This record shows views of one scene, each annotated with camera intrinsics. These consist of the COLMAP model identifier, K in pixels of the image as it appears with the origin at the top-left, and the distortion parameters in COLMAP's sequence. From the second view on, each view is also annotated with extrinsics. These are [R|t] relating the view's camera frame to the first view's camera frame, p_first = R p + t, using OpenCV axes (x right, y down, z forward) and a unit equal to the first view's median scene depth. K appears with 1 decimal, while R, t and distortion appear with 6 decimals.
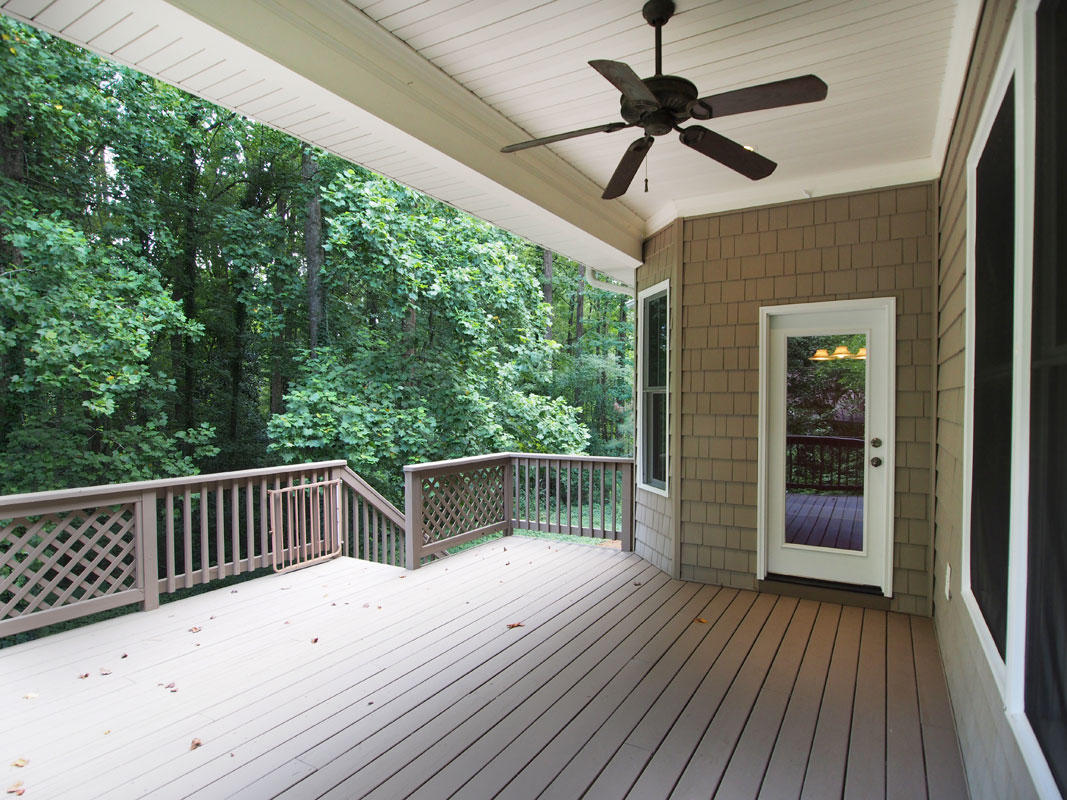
lens RADIAL K [[591.8, 0, 537.7], [0, 591.8, 404.8], [0, 0, 1]] dist [-0.003694, -0.000994]
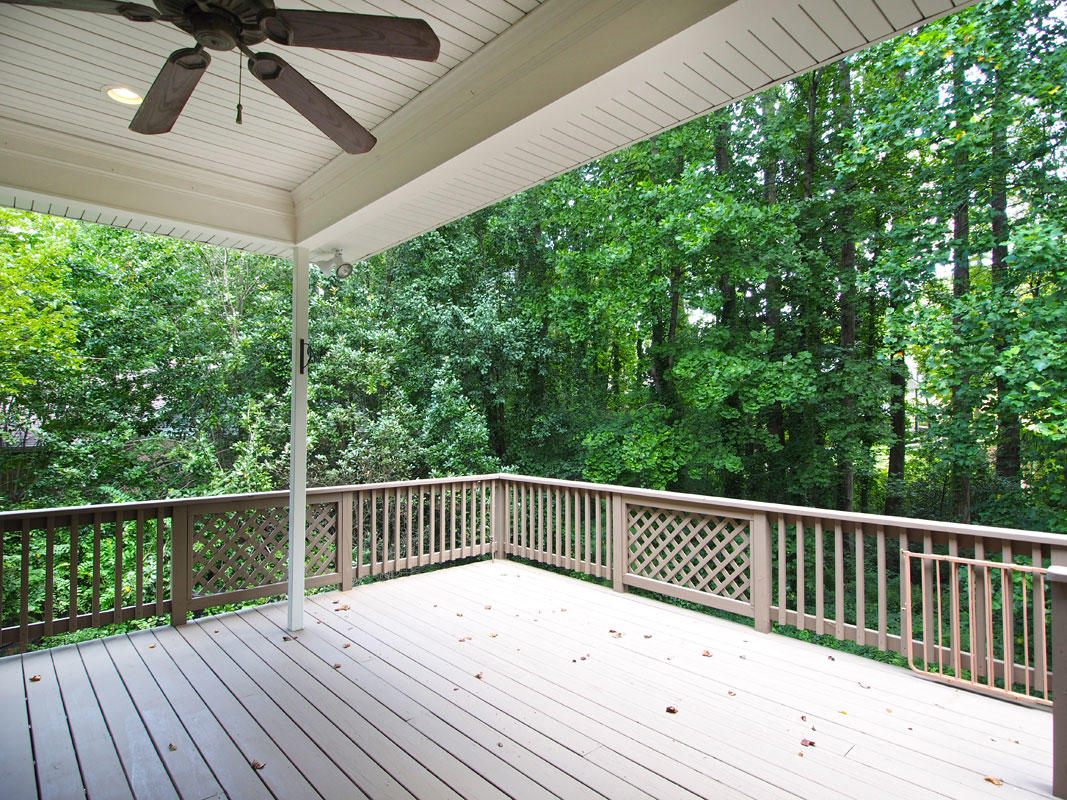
lens RADIAL K [[591.8, 0, 537.3], [0, 591.8, 398.8], [0, 0, 1]] dist [-0.003694, -0.000994]
pose [[-0.282346, -0.029415, -0.958861, 0.414553], [-0.007580, 0.999567, -0.028431, -0.017325], [0.959283, -0.000759, -0.282447, 0.873390]]
